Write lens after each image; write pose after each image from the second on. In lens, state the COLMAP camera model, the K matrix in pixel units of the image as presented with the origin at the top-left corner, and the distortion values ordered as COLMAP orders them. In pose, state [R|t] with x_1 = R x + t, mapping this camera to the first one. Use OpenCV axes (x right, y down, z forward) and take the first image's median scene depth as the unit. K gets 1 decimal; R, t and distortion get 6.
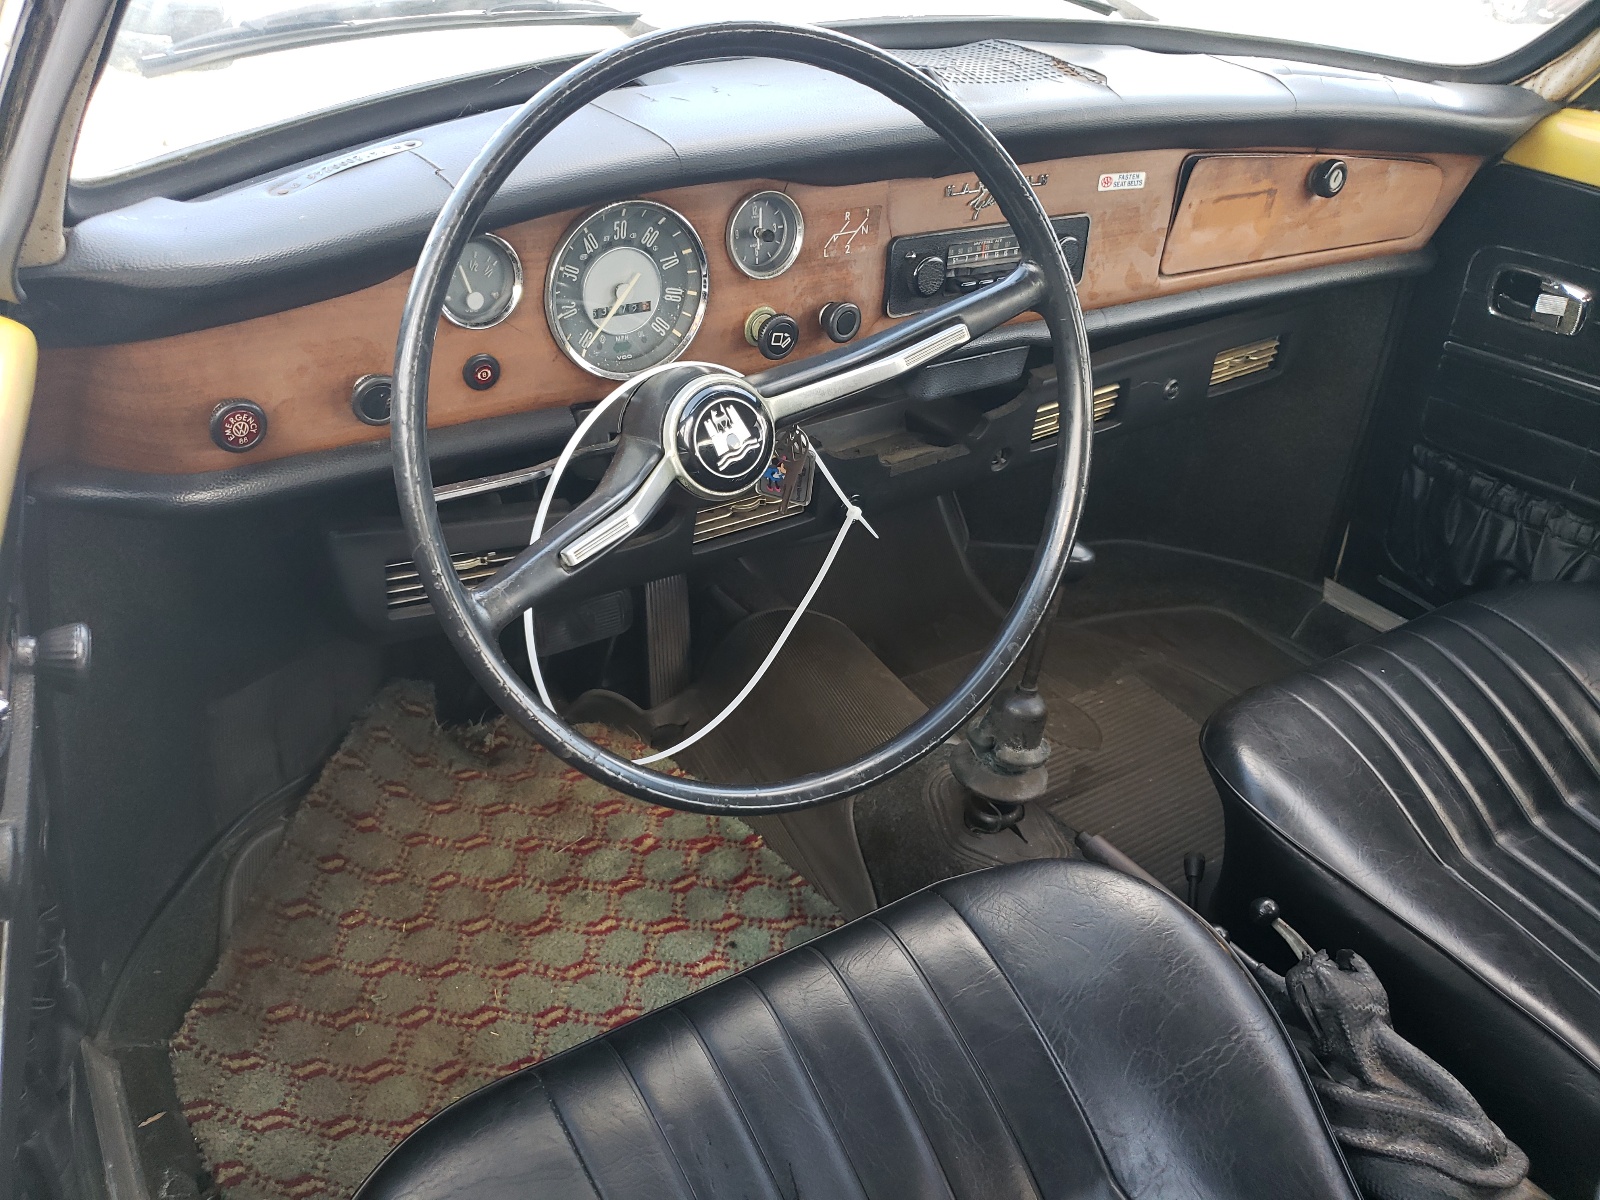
lens RADIAL K [[1178.1, 0, 800.0], [0, 1178.1, 600.0], [0, 0, 1]] dist [0.002402, -0.004428]
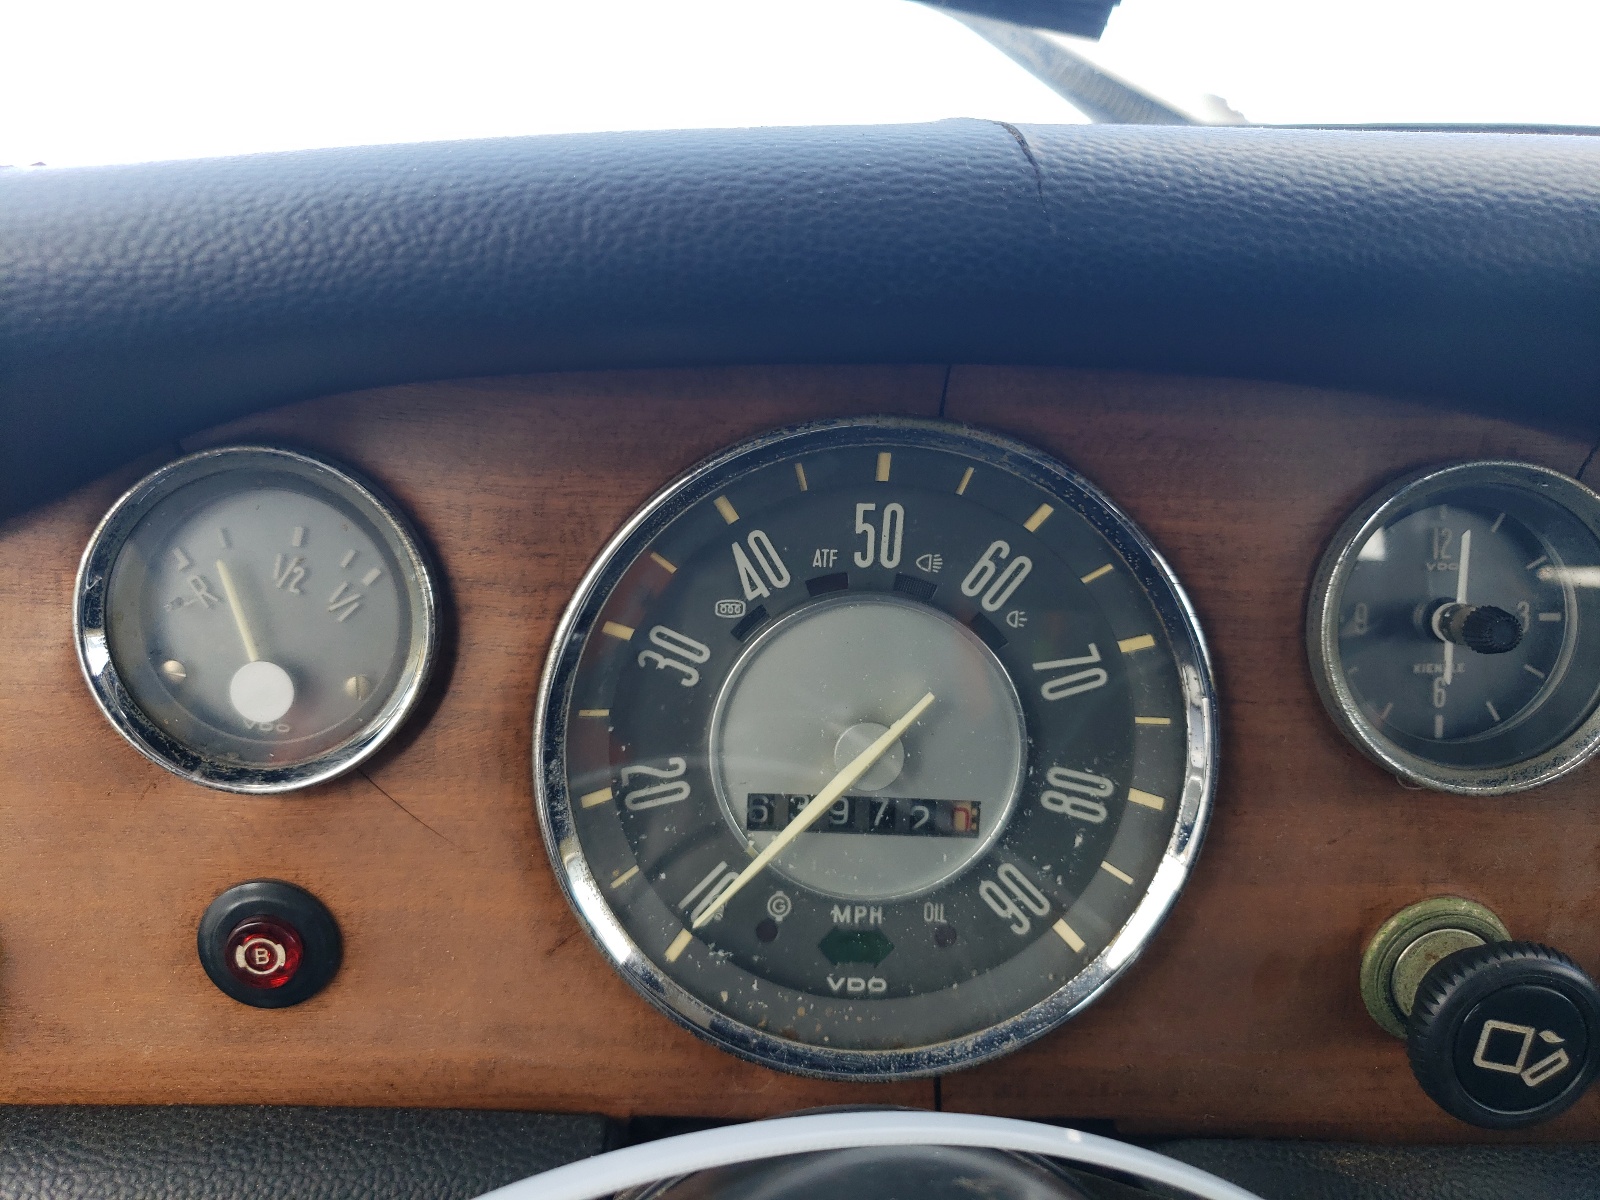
lens RADIAL K [[1178.1, 0, 800.0], [0, 1178.1, 600.0], [0, 0, 1]] dist [0.002402, -0.004428]
pose [[0.840955, 0.058742, -0.537907, -0.016559], [-0.275548, 0.902032, -0.332282, -0.191417], [0.465691, 0.427653, 0.774755, 0.738994]]
